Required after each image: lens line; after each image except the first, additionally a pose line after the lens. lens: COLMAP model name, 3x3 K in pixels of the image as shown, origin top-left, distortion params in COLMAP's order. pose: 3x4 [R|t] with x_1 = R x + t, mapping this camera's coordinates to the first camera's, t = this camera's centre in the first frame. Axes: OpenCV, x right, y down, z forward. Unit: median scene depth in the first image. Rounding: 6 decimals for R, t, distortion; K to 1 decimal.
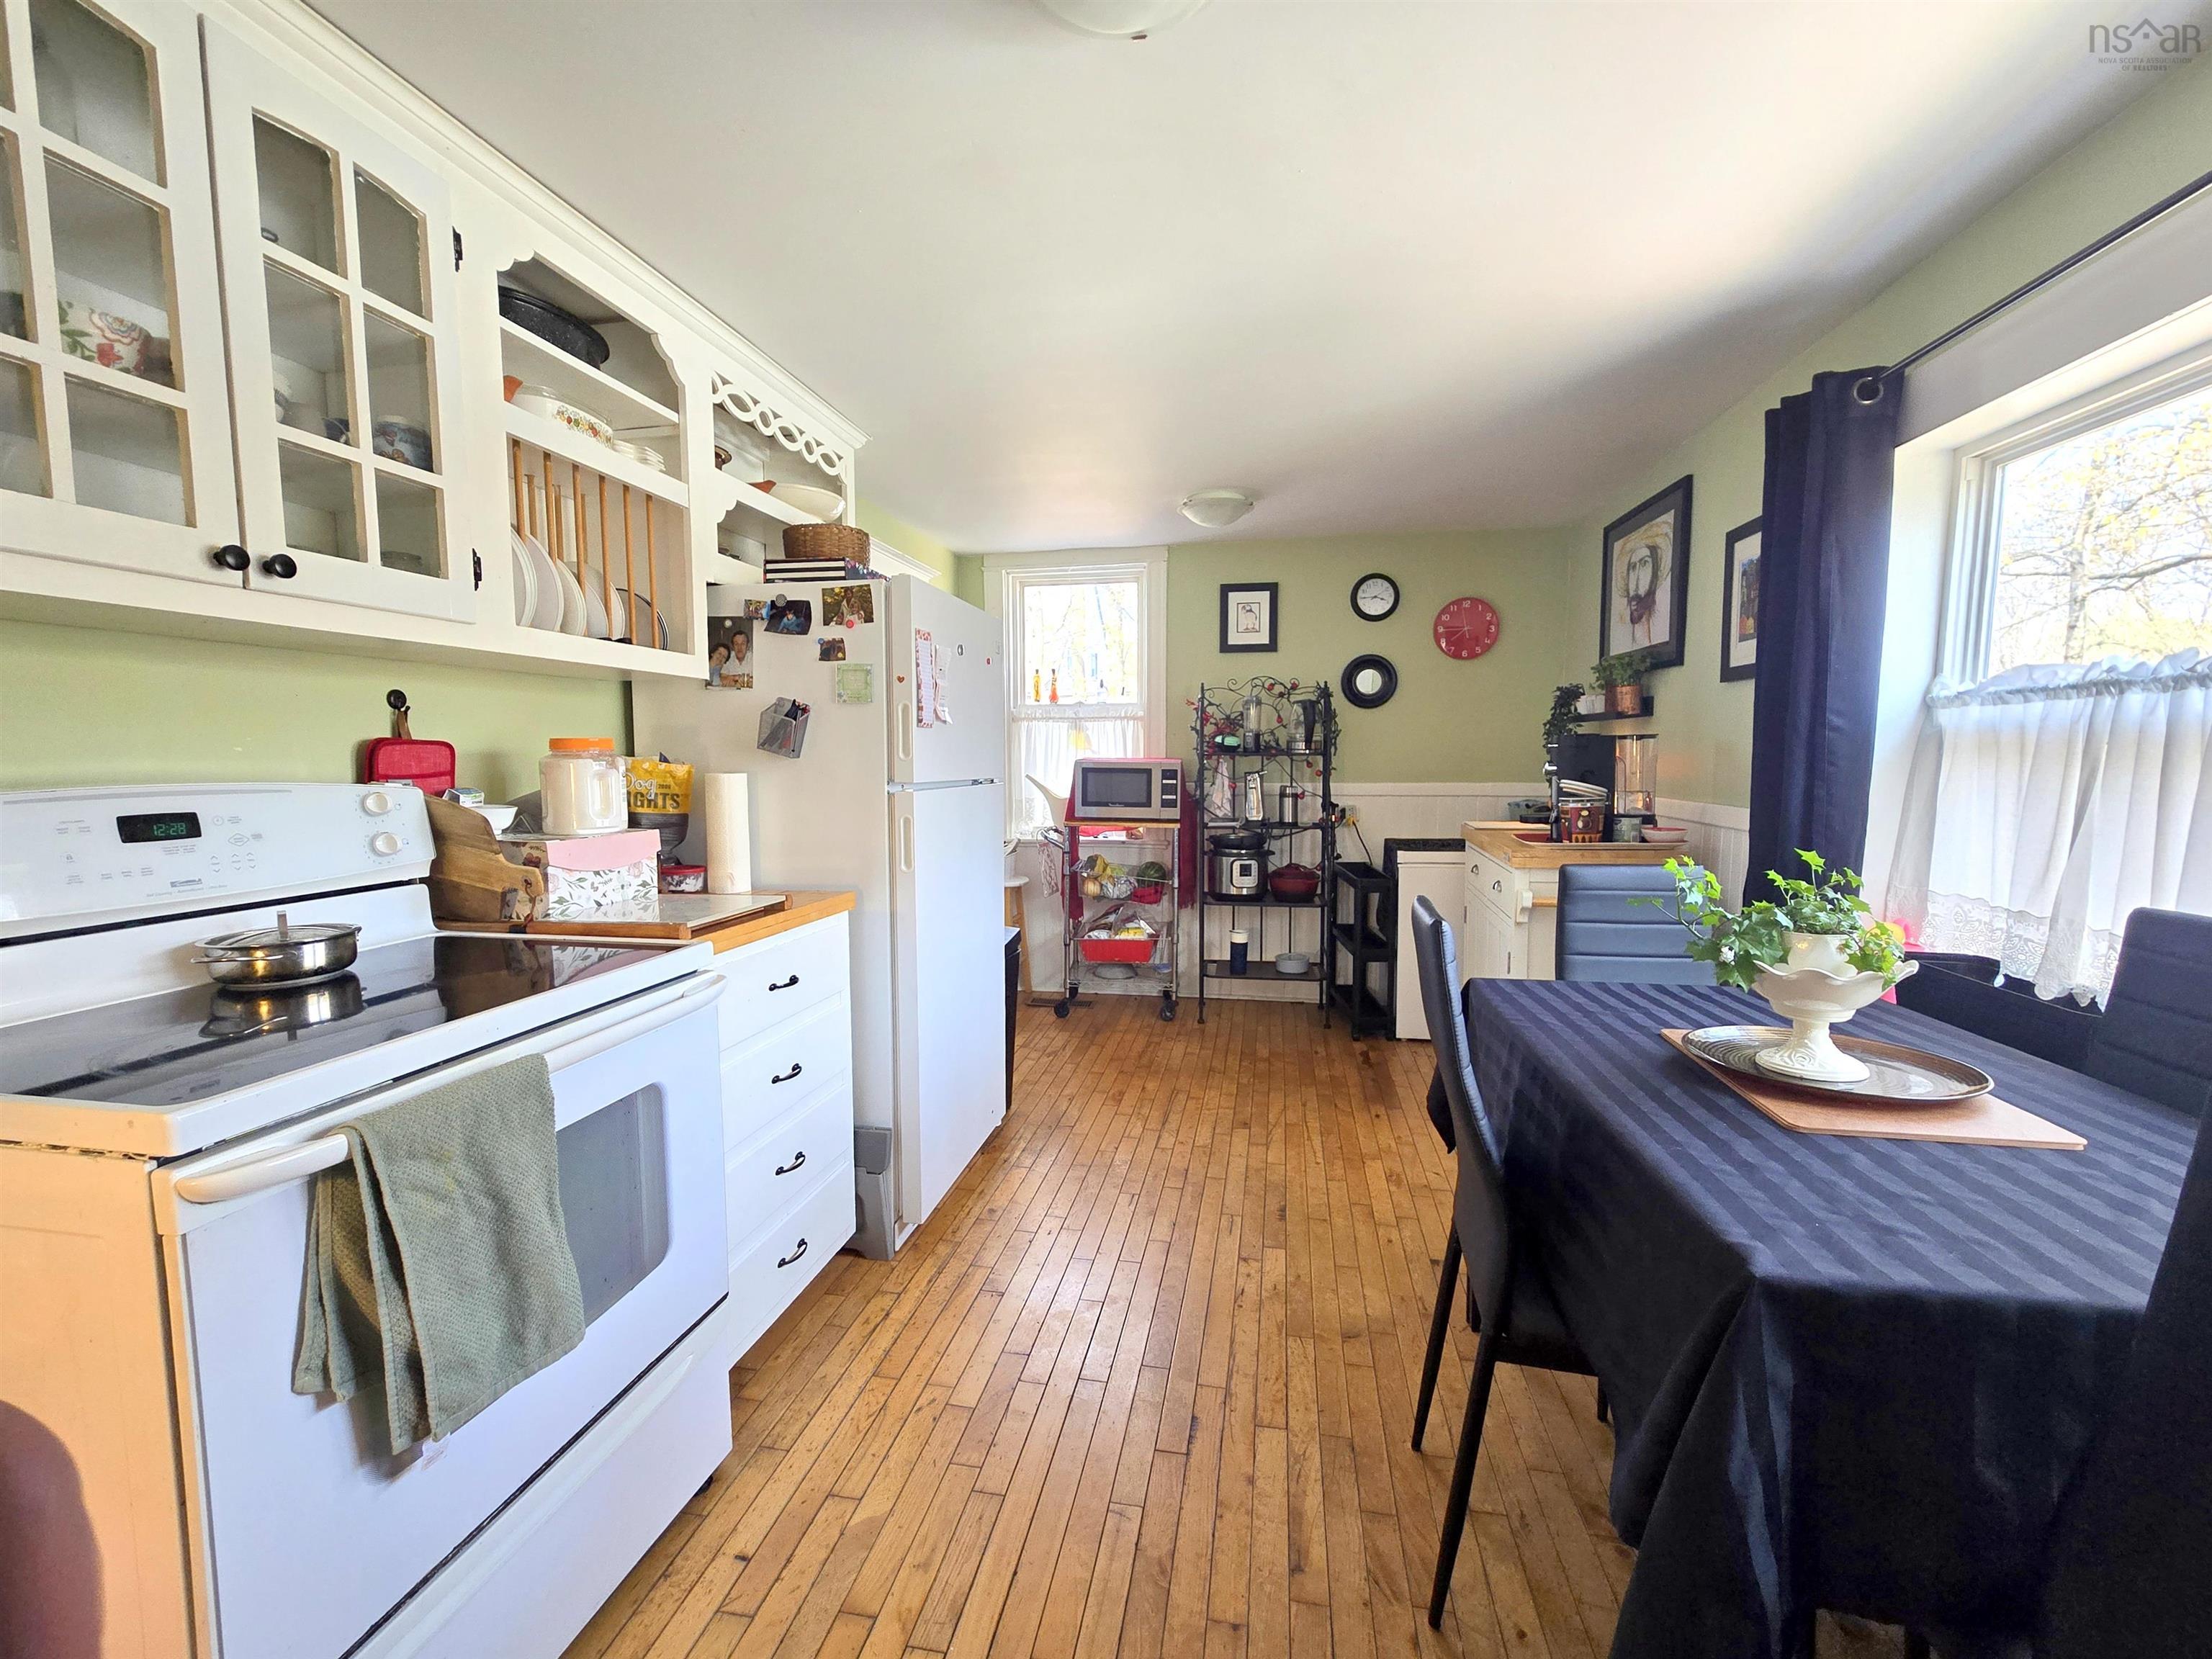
lens RADIAL K [[890.9, 0, 1111.4], [0, 890.9, 831.1], [0, 0, 1]] dist [0.000275, -0.000114]
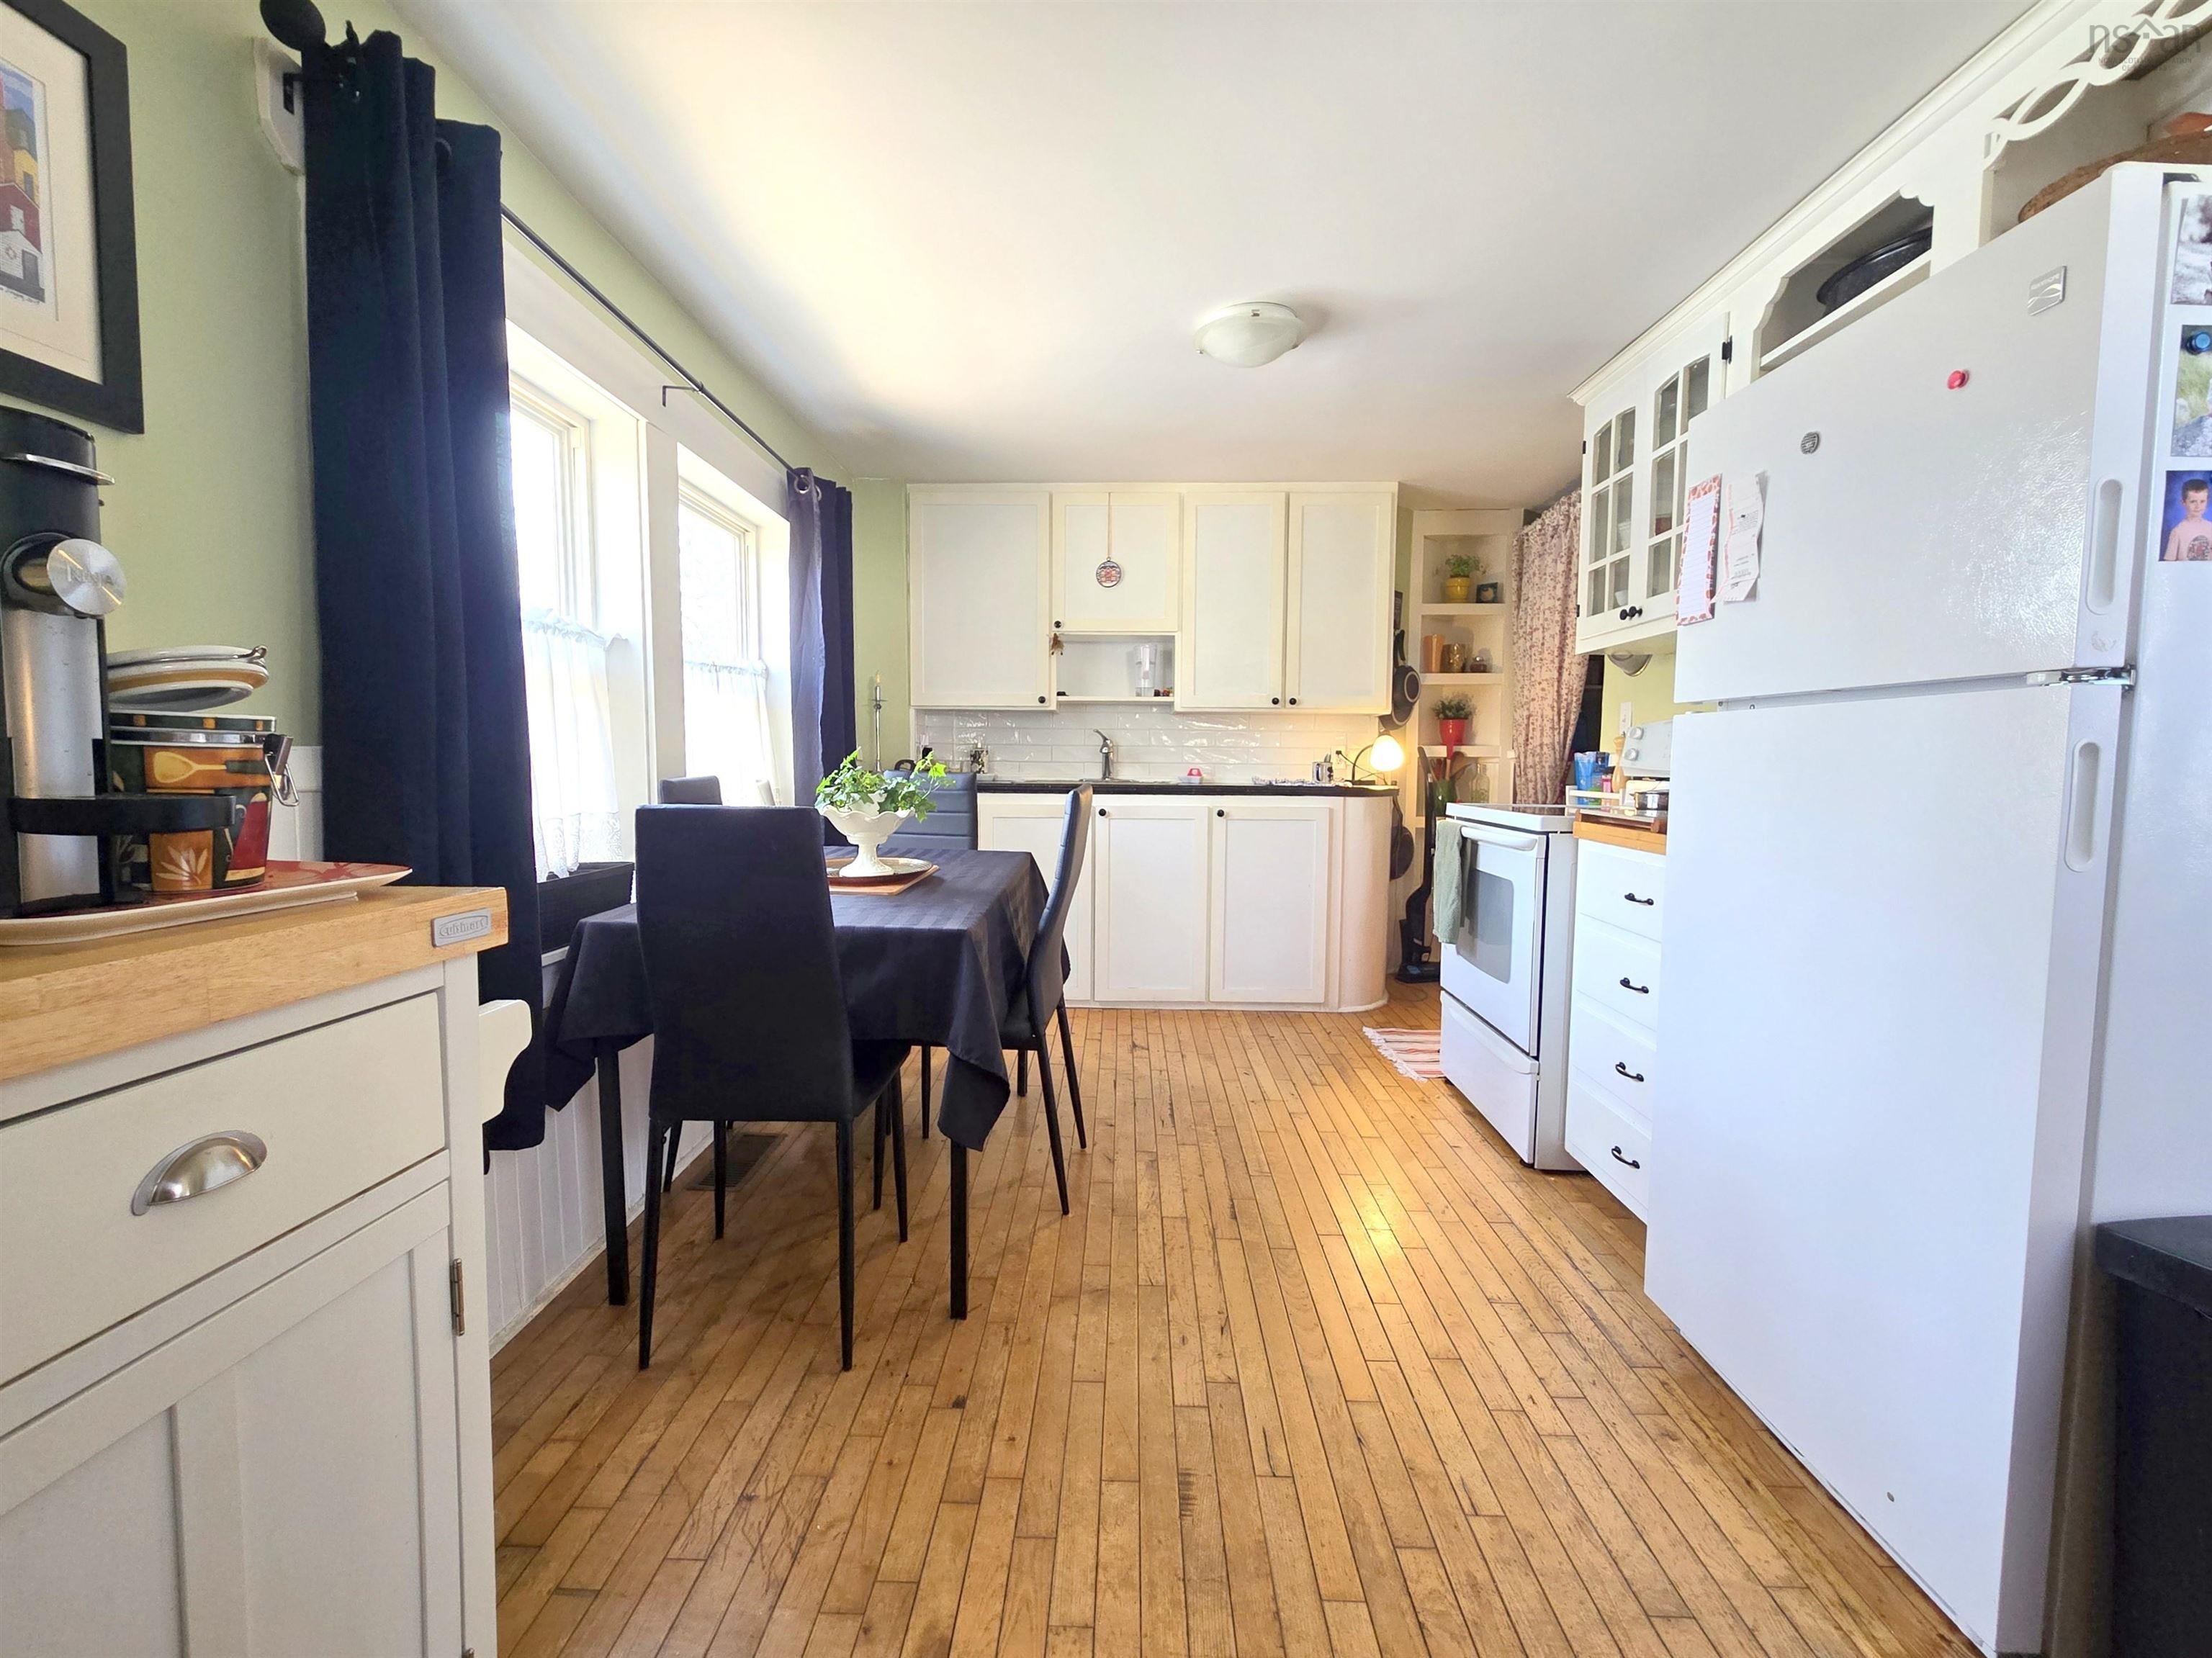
lens RADIAL K [[890.8, 0, 1104.4], [0, 890.8, 815.6], [0, 0, 1]] dist [0.000275, -0.000114]
pose [[-0.987445, 0.011461, -0.157544, 0.465870], [-0.012803, 0.988276, 0.152143, -0.089721], [0.157441, 0.152250, -0.975721, 2.111820]]
